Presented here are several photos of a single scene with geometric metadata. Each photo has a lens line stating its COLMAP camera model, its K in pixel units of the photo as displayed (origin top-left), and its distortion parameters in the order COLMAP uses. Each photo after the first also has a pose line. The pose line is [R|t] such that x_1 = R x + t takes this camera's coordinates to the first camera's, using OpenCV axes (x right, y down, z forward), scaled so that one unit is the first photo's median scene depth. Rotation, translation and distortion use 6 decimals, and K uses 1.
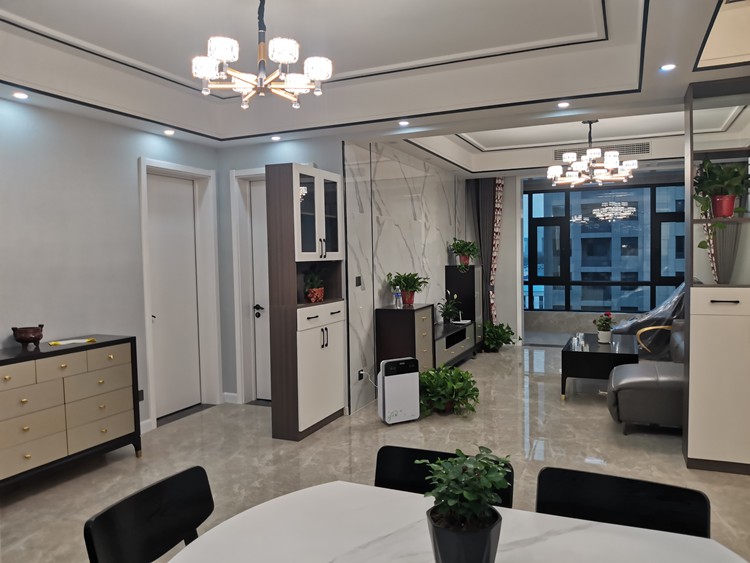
lens RADIAL K [[568.3, 0, 380.8], [0, 568.3, 281.6], [0, 0, 1]] dist [0.010565, -0.075057]
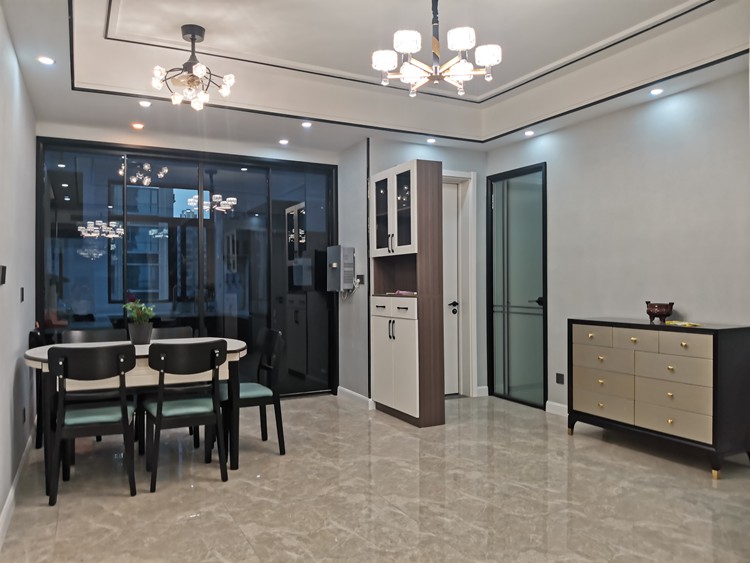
lens RADIAL K [[568.3, 0, 380.8], [0, 568.3, 281.6], [0, 0, 1]] dist [0.010565, -0.075057]
pose [[-0.624109, 0.020296, -0.781074, 0.368922], [-0.021105, 0.998860, 0.042819, 0.003064], [0.781052, 0.043208, -0.622969, 0.834554]]
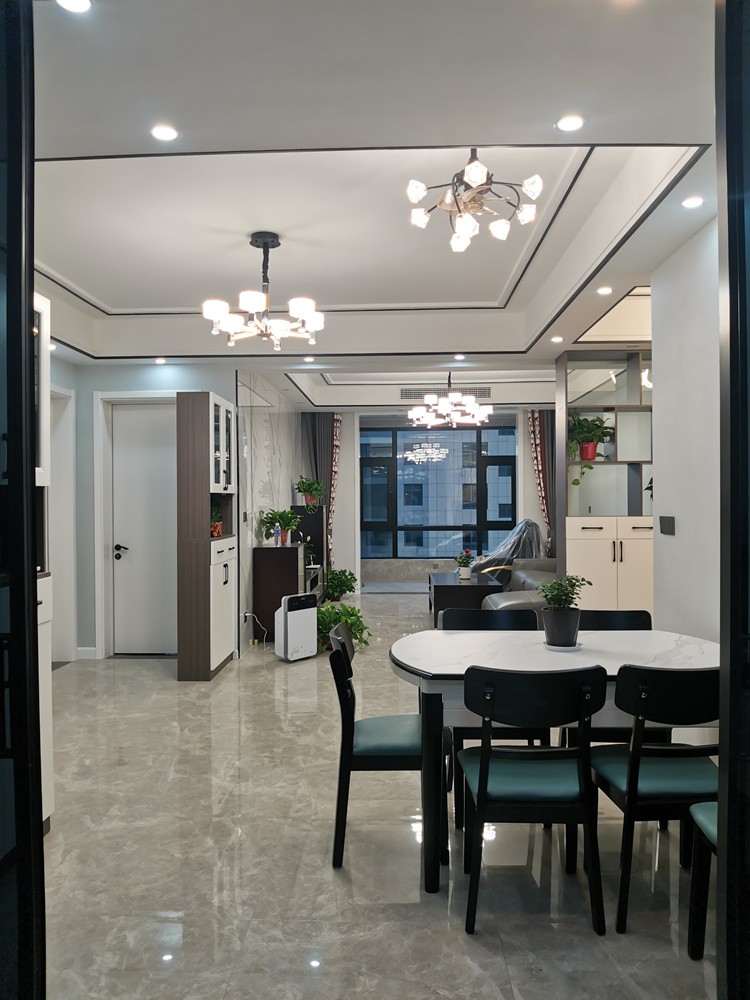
lens RADIAL K [[742.1, 0, 375.0], [0, 742.1, 500.0], [0, 0, 1]] dist [0.003577, -0.152792]
pose [[0.930030, 0.011704, 0.367298, -0.278280], [0.007968, 0.998615, -0.051997, 0.035600], [-0.367398, 0.051285, 0.928649, -0.217595]]
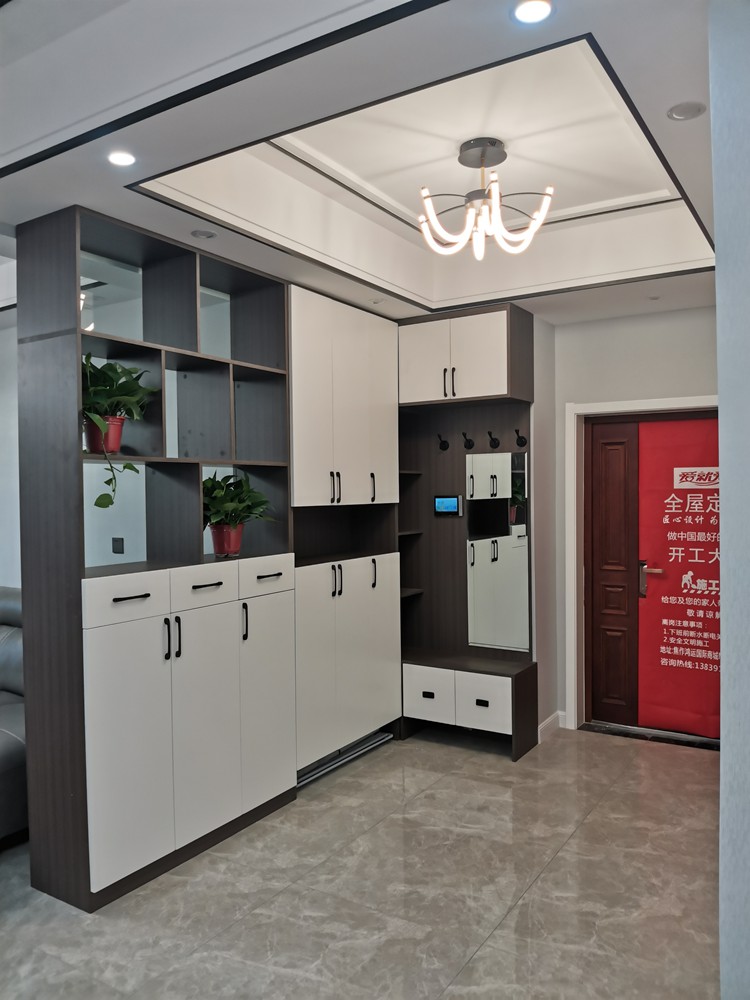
lens RADIAL K [[757.8, 0, 373.0], [0, 757.8, 506.3], [0, 0, 1]] dist [0.010565, -0.075057]
pose [[0.153650, -0.005953, 0.988107, -0.786483], [0.052405, 0.998624, -0.002133, -0.022652], [-0.986735, 0.052109, 0.153750, 0.561045]]
